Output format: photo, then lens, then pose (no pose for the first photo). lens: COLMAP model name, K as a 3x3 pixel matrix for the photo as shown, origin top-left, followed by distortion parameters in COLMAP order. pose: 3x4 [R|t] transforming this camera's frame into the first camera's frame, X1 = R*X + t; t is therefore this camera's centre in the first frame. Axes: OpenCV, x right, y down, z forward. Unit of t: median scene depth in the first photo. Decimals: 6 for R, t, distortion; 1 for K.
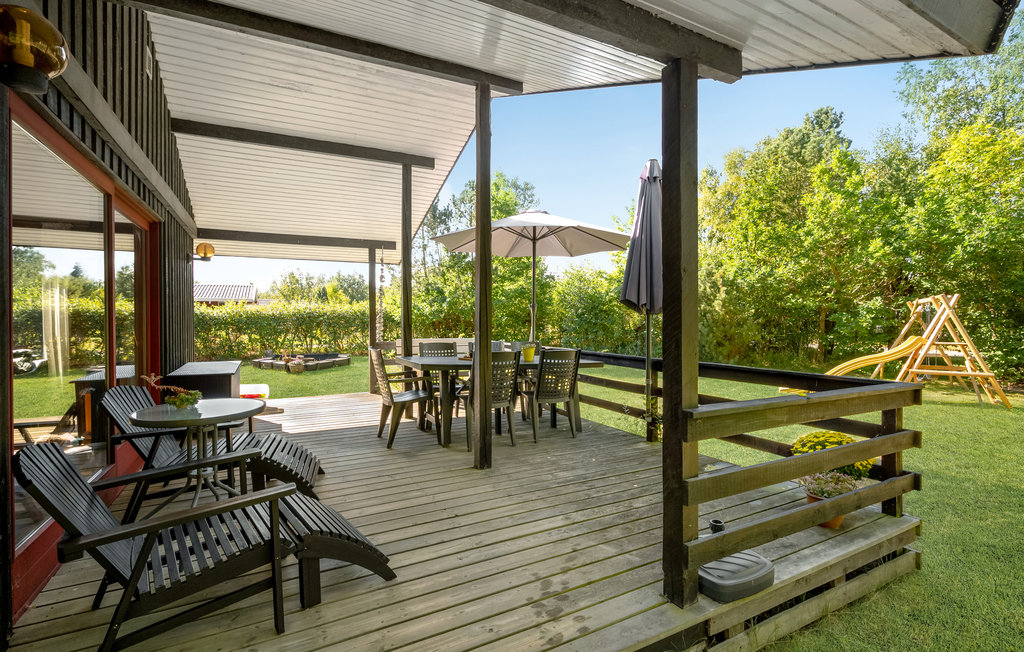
lens RADIAL K [[469.6, 0, 512.0], [0, 469.6, 322.2], [0, 0, 1]] dist [0.001094, 0.000933]
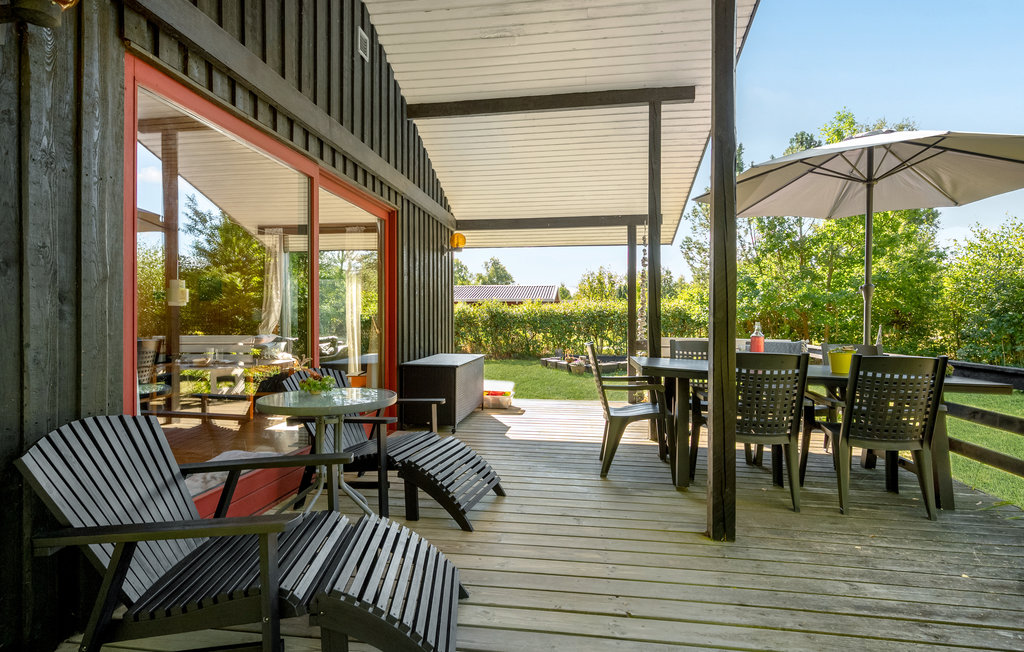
lens RADIAL K [[520.2, 0, 509.5], [0, 520.2, 321.5], [0, 0, 1]] dist [0.011595, -0.001464]
pose [[0.813631, 0.004805, -0.581361, 0.079607], [-0.009145, 0.999948, -0.004534, 0.022650], [0.581309, 0.009006, 0.813633, 0.200948]]
